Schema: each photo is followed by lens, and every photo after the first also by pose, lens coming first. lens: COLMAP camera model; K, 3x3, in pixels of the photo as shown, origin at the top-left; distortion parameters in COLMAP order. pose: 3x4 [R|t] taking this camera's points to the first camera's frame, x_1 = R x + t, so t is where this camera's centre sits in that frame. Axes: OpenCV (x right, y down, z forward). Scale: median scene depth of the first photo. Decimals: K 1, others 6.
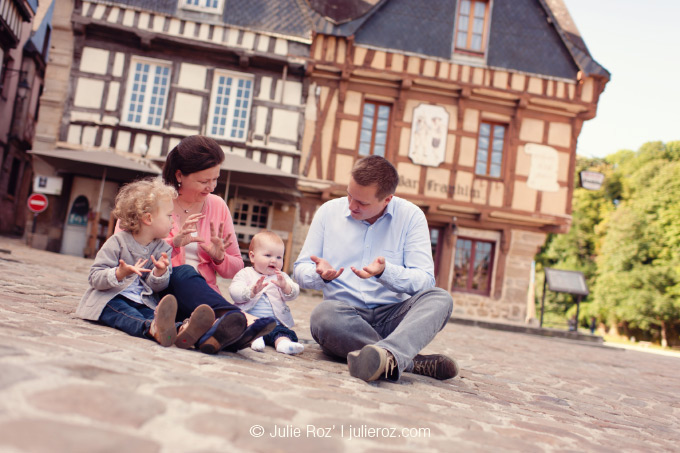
lens RADIAL K [[675.7, 0, 340.0], [0, 675.7, 226.5], [0, 0, 1]] dist [-0.009919, 0.010324]
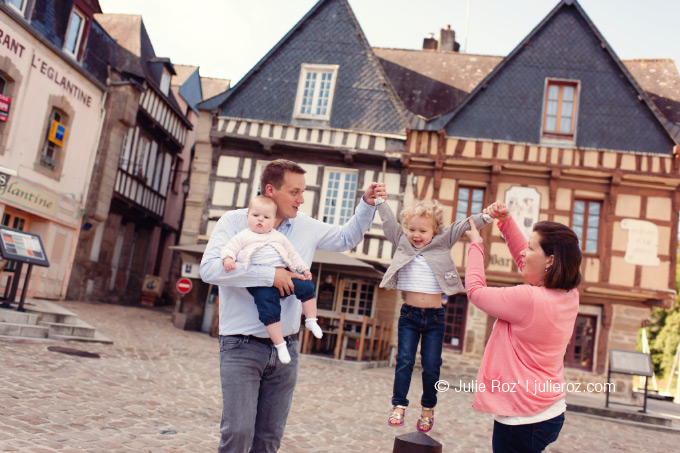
lens RADIAL K [[675.7, 0, 340.0], [0, 675.7, 226.5], [0, 0, 1]] dist [-0.009919, 0.010324]
pose [[0.961300, -0.037282, -0.272970, 0.147328], [0.014150, 0.996175, -0.086225, -0.030942], [0.275141, 0.079026, 0.958151, -0.088118]]
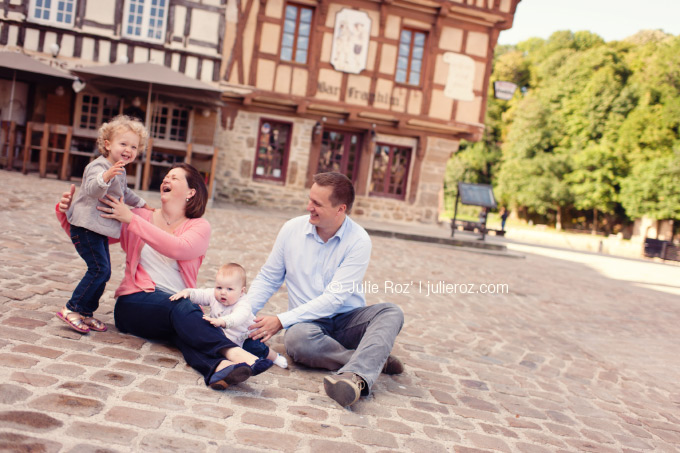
lens RADIAL K [[675.7, 0, 340.0], [0, 675.7, 226.5], [0, 0, 1]] dist [-0.009919, 0.010324]
pose [[0.991610, -0.003943, 0.129206, -0.014880], [-0.018542, 0.984861, 0.172352, -0.037081], [-0.127930, -0.173302, 0.976525, -0.022339]]
